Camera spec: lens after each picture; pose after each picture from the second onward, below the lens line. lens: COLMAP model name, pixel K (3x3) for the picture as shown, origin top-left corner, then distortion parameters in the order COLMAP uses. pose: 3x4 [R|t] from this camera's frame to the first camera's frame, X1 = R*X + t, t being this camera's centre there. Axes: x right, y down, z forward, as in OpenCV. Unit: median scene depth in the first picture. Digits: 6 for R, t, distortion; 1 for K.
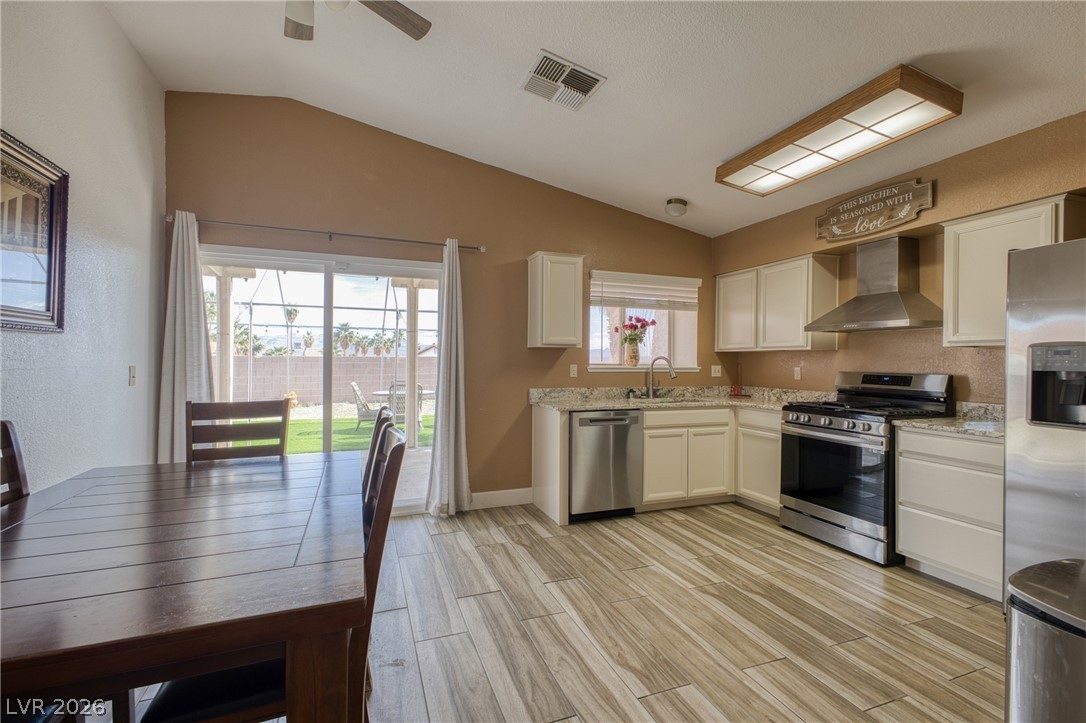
lens RADIAL K [[479.8, 0, 544.7], [0, 479.8, 357.9], [0, 0, 1]] dist [0.010502, 0.000094]
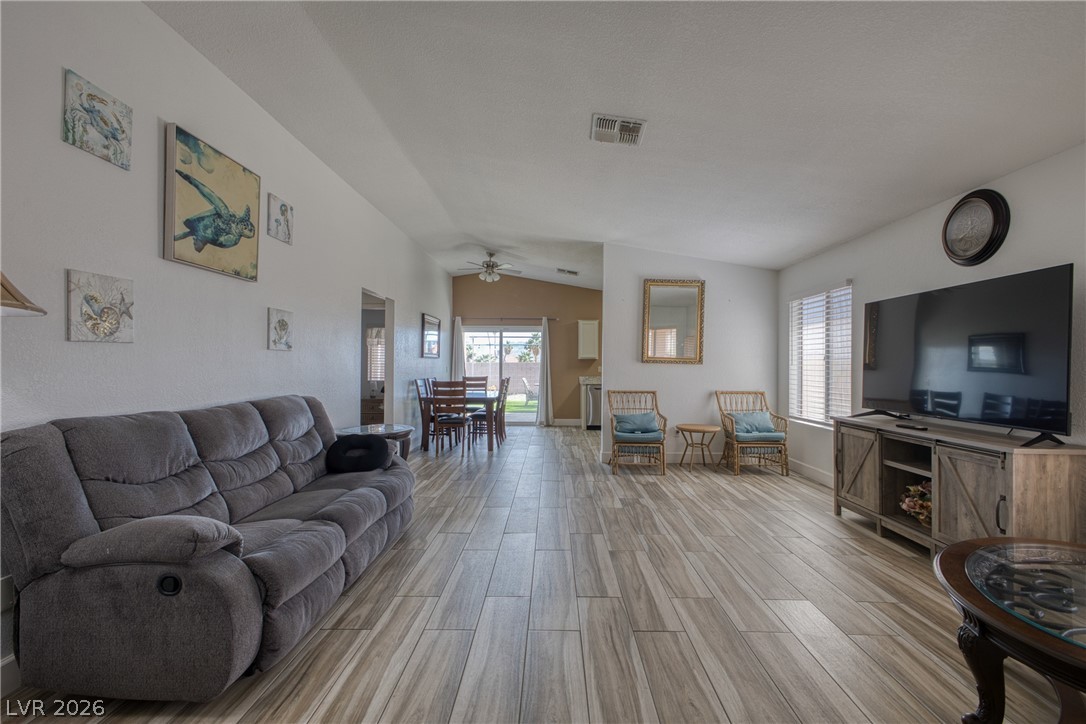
lens RADIAL K [[479.8, 0, 545.0], [0, 479.8, 363.7], [0, 0, 1]] dist [0.010502, 0.000094]
pose [[0.927936, -0.003167, -0.372726, 0.901367], [0.003724, 0.999993, 0.000774, -0.001596], [0.372721, -0.002106, 0.927941, -1.618799]]
